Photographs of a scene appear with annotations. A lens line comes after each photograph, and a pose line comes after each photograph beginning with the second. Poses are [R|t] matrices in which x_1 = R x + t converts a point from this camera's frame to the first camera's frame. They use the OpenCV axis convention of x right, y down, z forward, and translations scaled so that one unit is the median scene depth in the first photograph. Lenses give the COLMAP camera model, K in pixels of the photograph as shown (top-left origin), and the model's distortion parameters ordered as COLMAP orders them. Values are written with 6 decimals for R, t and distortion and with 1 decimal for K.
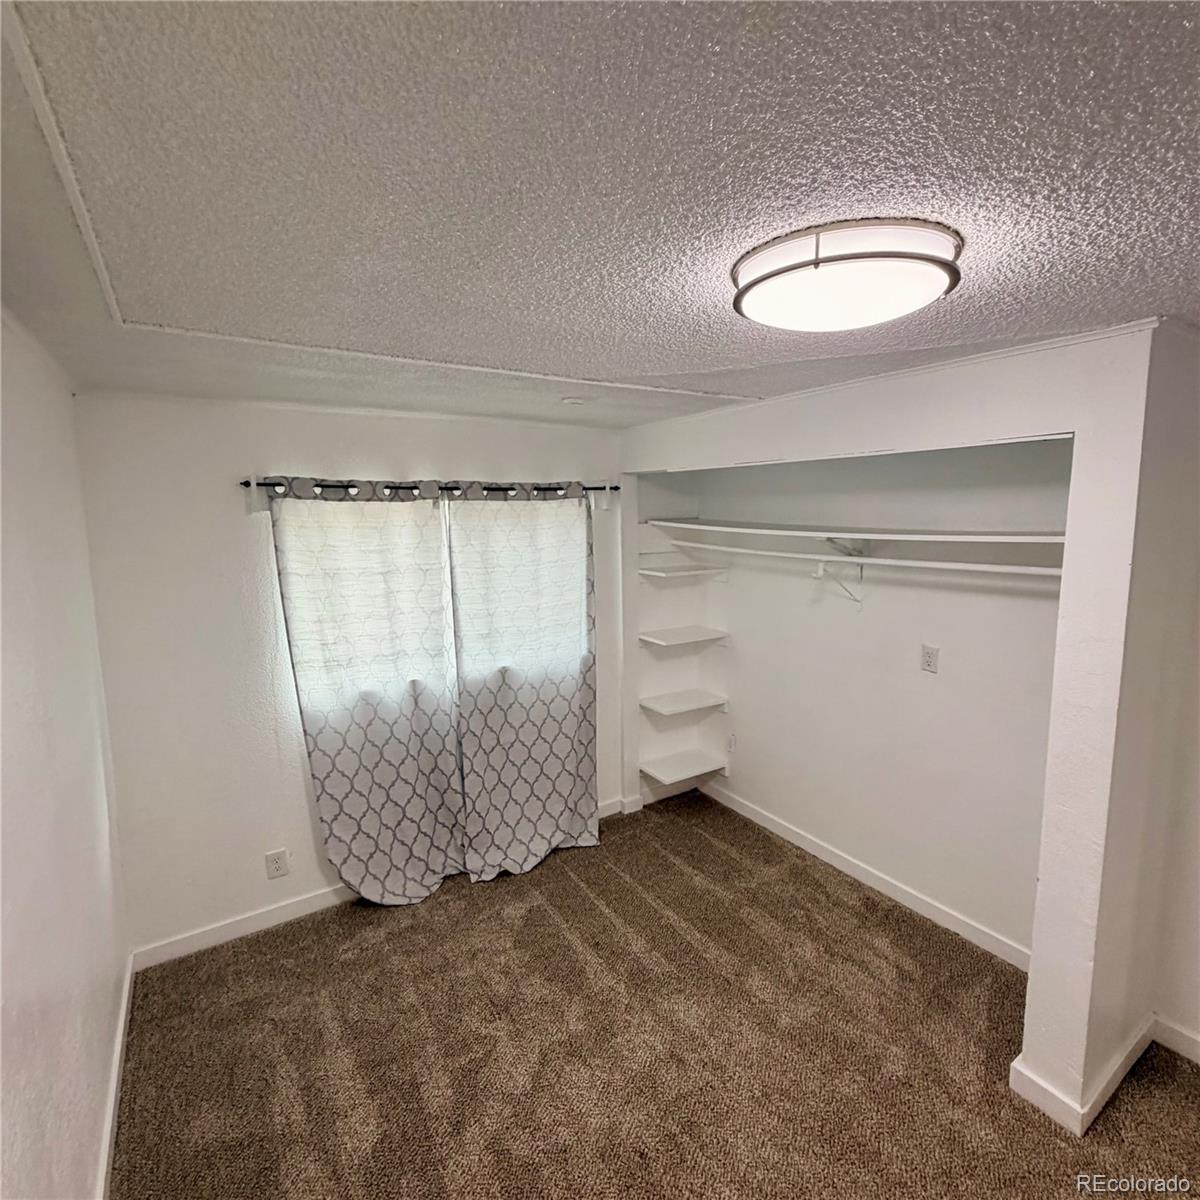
lens RADIAL K [[639.4, 0, 603.7], [0, 639.4, 597.2], [0, 0, 1]] dist [0.004971, -0.001651]
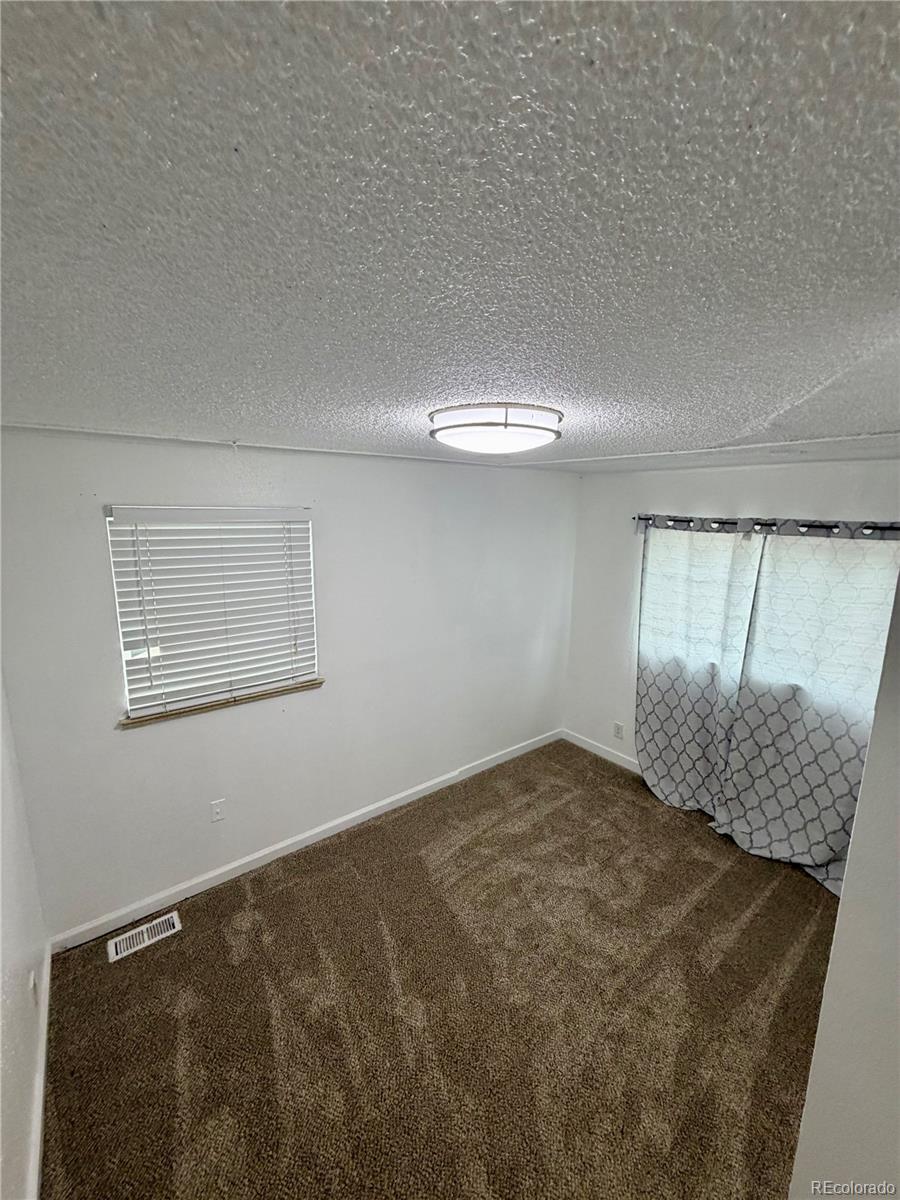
lens RADIAL K [[477.5, 0, 456.1], [0, 477.5, 602.5], [0, 0, 1]] dist [0.001863, 0.000163]
pose [[0.093267, 0.204804, -0.974349, 0.629445], [-0.158487, 0.969191, 0.188549, -0.103225], [0.982946, 0.136836, 0.122852, 0.319342]]
